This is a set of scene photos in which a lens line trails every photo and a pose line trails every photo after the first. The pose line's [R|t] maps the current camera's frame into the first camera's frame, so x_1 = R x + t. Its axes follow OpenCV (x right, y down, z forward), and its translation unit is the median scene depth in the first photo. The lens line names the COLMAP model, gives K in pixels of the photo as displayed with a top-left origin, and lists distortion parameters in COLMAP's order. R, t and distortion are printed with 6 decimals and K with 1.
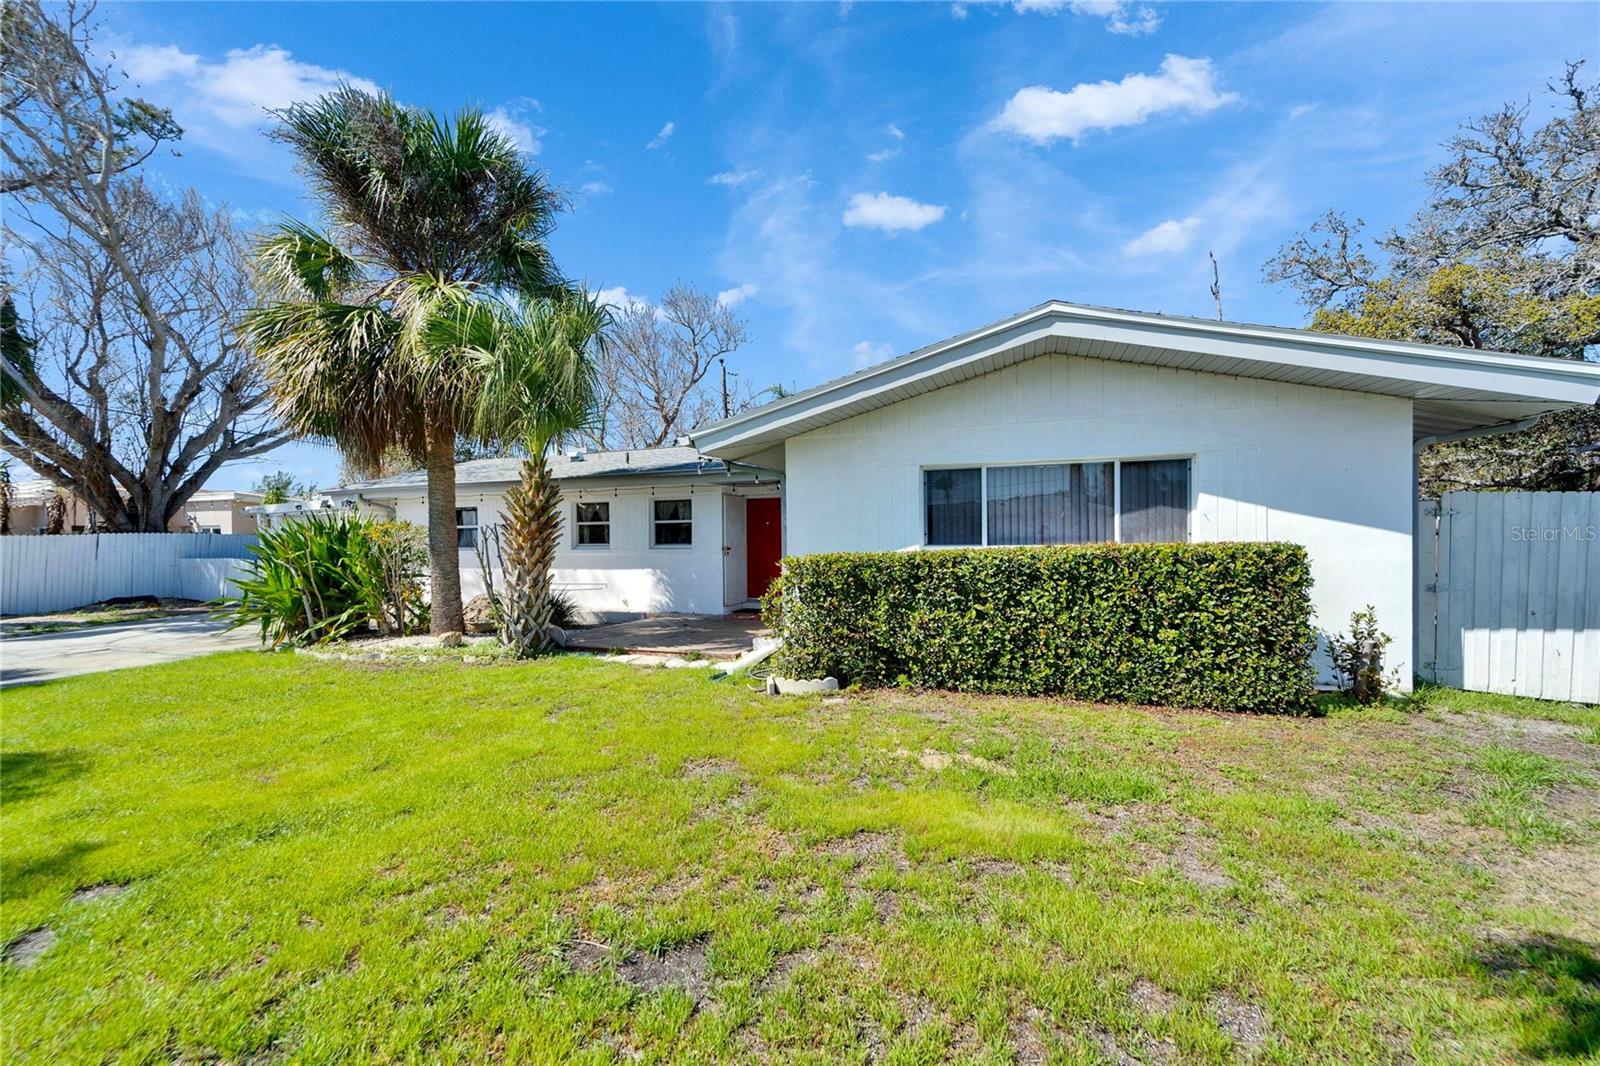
lens RADIAL K [[680.6, 0, 800.0], [0, 680.6, 533.0], [0, 0, 1]] dist [-0.000204, 0.000057]
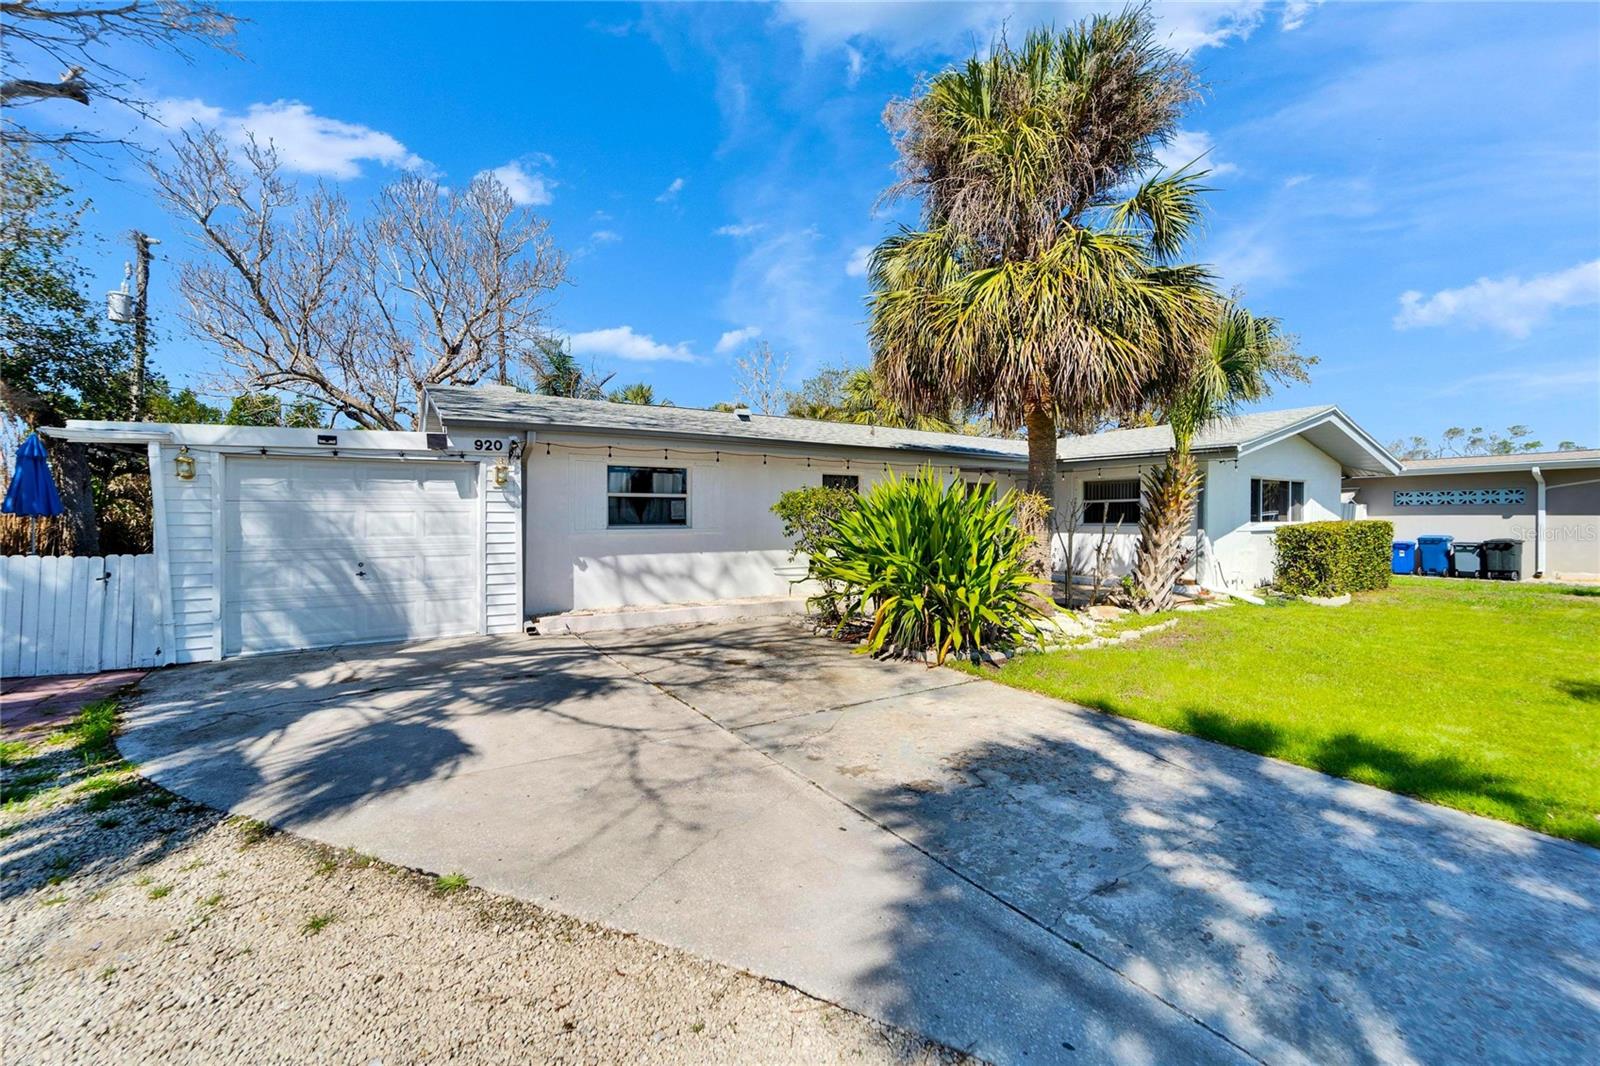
lens RADIAL K [[668.0, 0, 792.3], [0, 668.0, 516.4], [0, 0, 1]] dist [0.000681, -0.000690]
pose [[0.590167, 0.013081, 0.807175, -2.207508], [-0.011419, 0.999904, -0.007856, 0.037882], [-0.807200, -0.004581, 0.590260, 1.102775]]
